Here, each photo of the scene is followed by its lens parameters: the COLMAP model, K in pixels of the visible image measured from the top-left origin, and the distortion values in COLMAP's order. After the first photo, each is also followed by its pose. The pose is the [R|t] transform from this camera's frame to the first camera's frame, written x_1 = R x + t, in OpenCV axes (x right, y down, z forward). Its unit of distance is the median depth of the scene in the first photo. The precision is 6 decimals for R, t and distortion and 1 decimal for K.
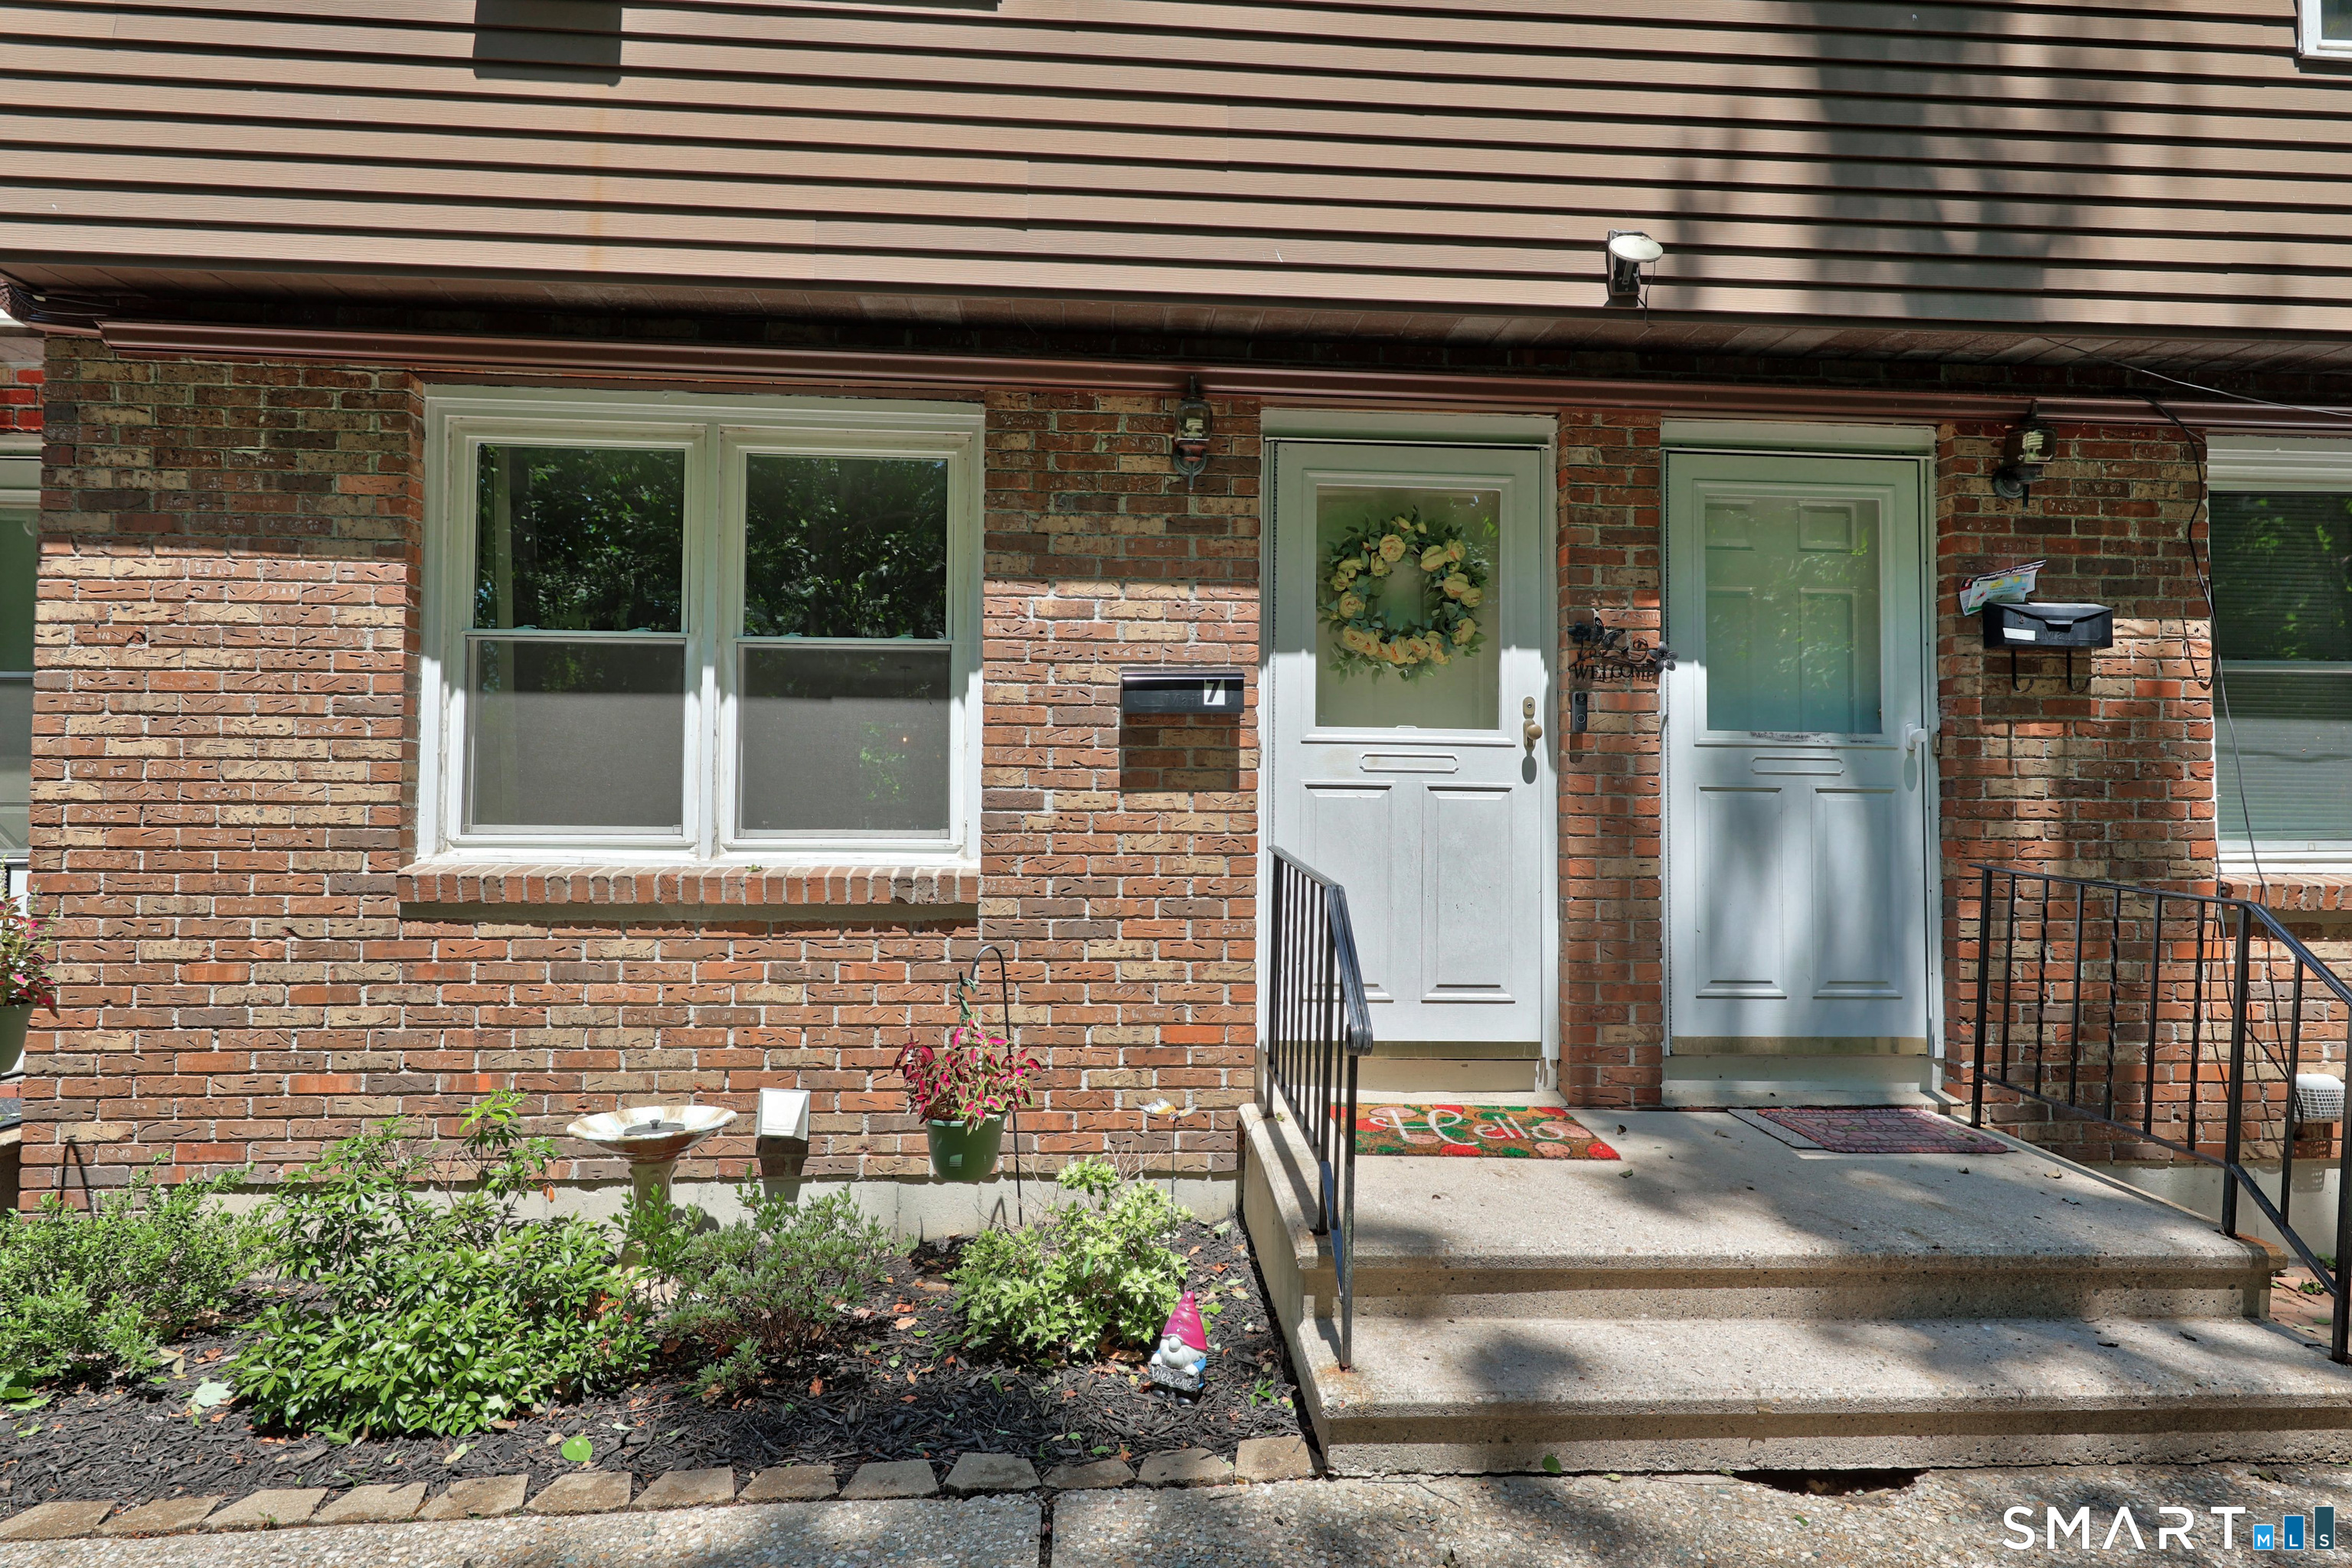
lens RADIAL K [[1251.5, 0, 1177.3], [0, 1251.5, 784.7], [0, 0, 1]] dist [0.003148, 0.000001]
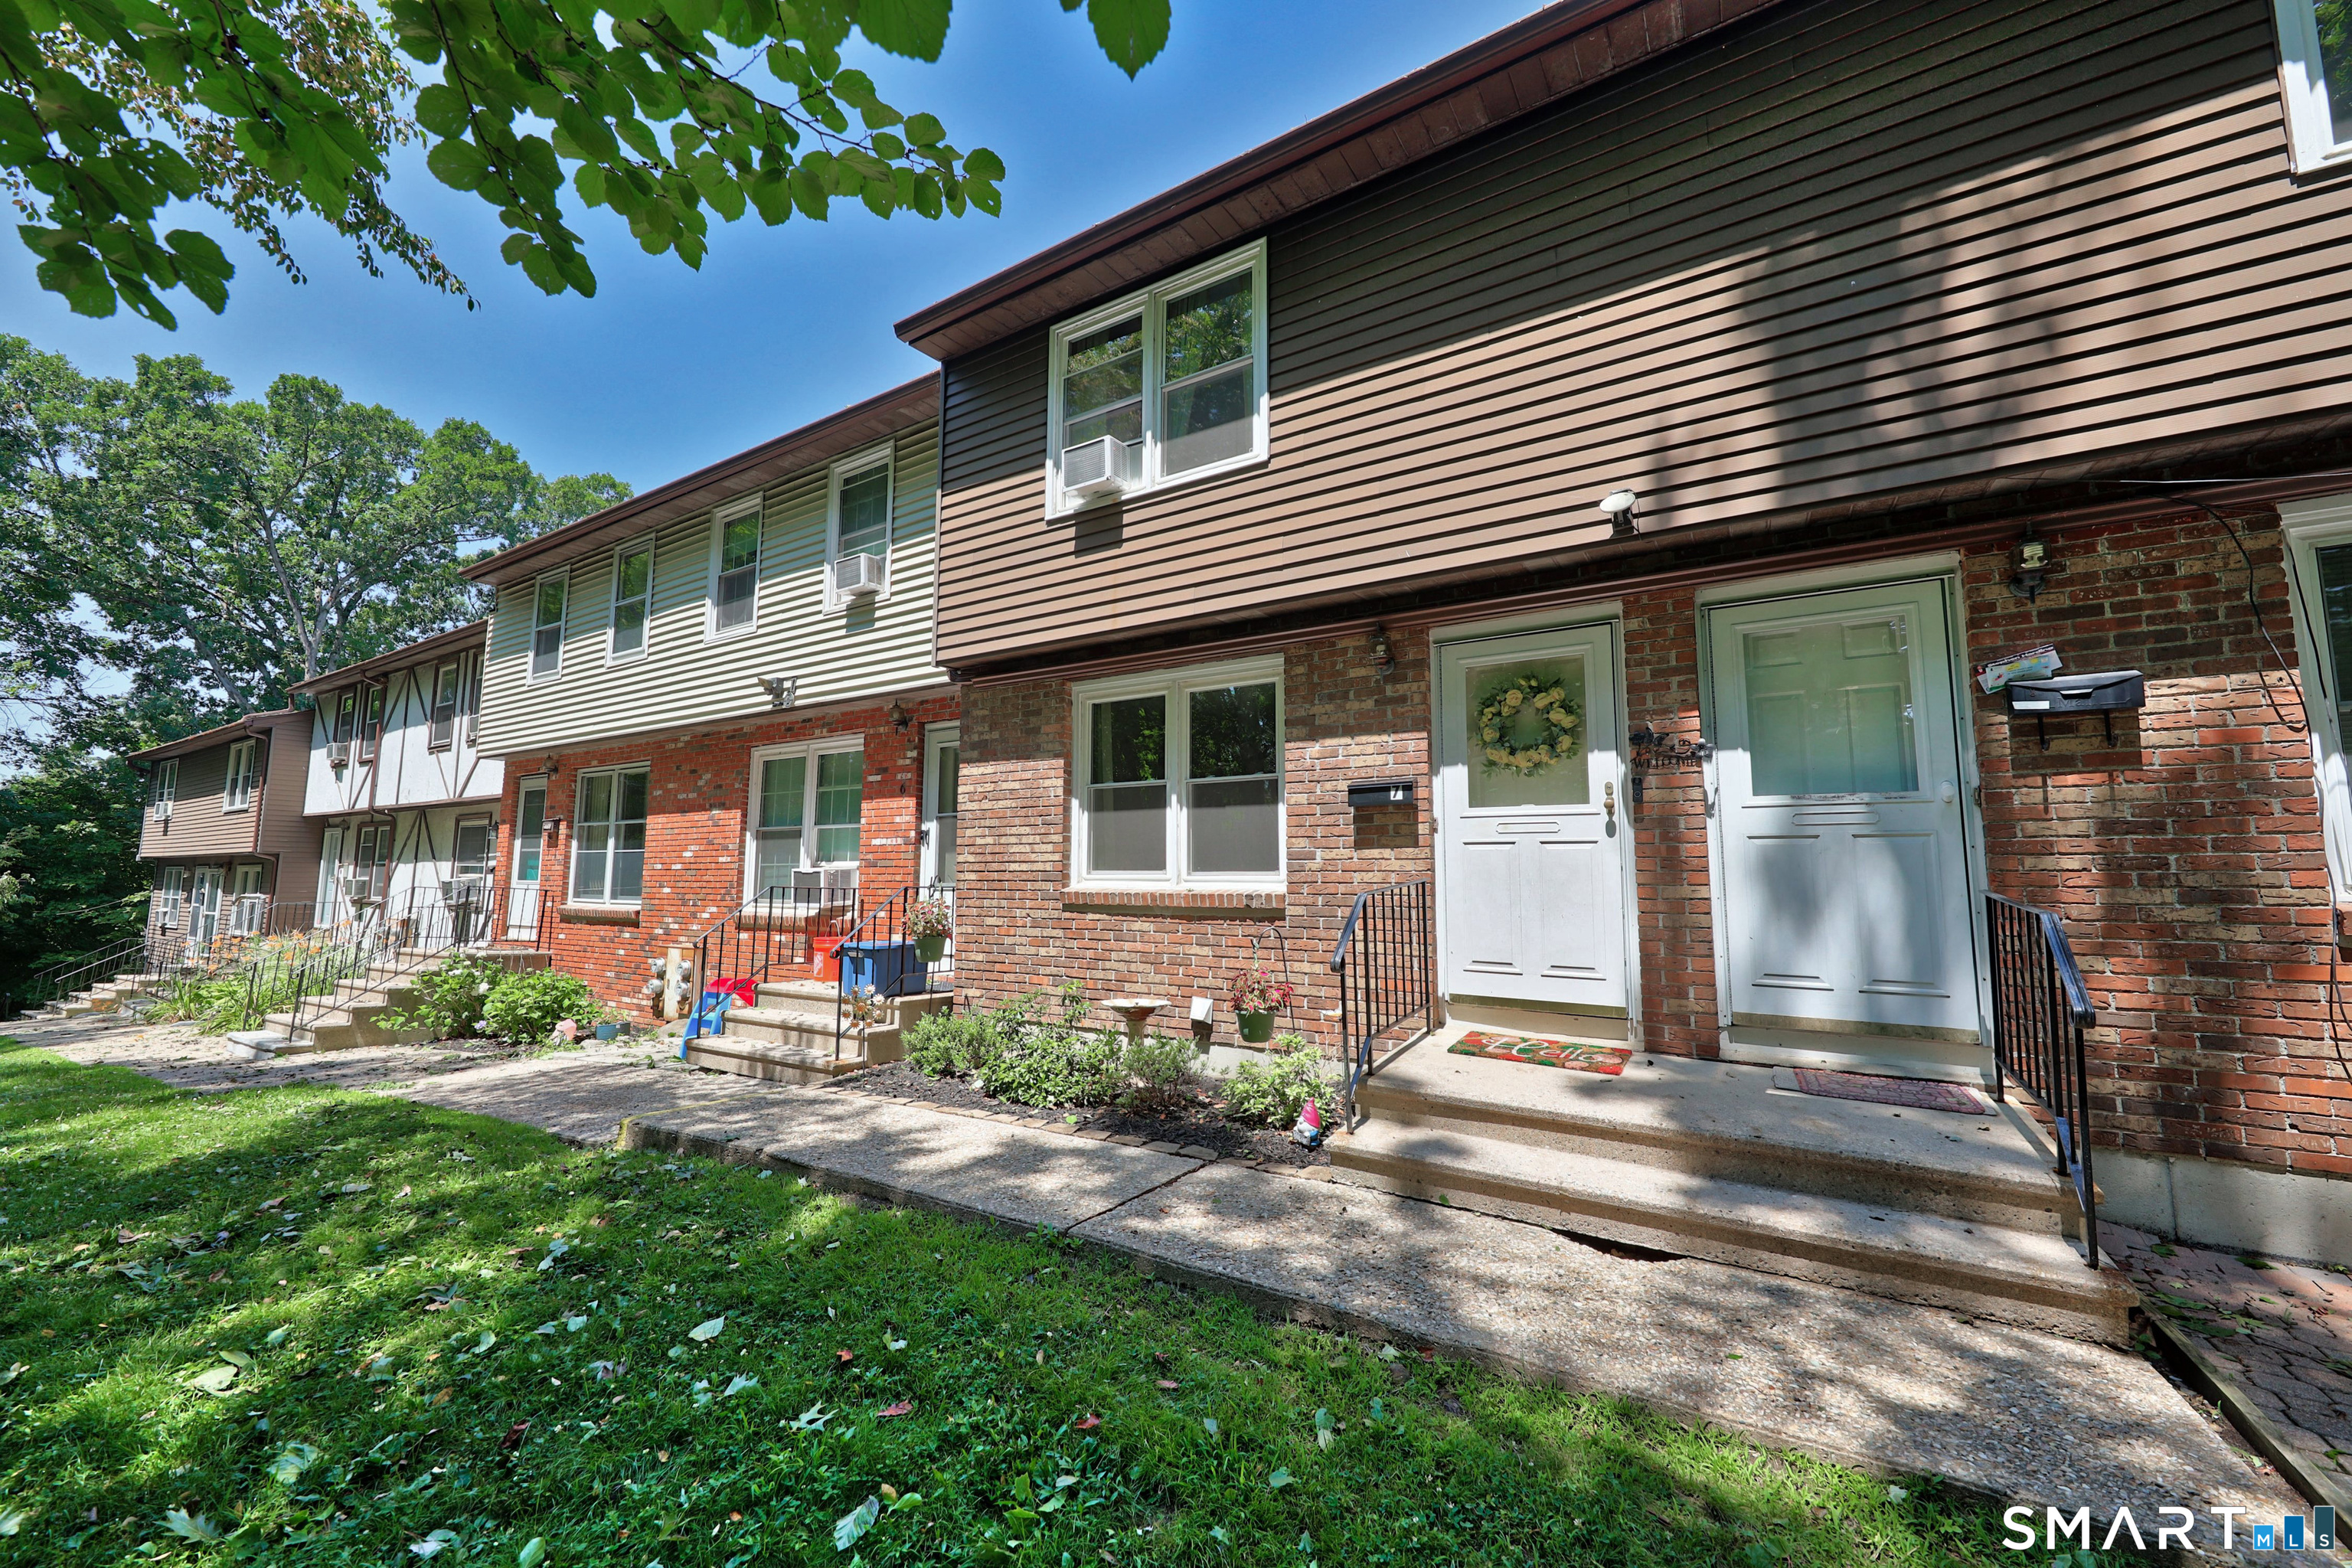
lens RADIAL K [[948.3, 0, 1173.5], [0, 948.3, 780.8], [0, 0, 1]] dist [0.000535, -0.000142]
pose [[0.795207, -0.067667, -0.602550, 0.588735], [0.019479, 0.996091, -0.086155, 0.020570], [0.606025, 0.056774, 0.793417, -0.274842]]
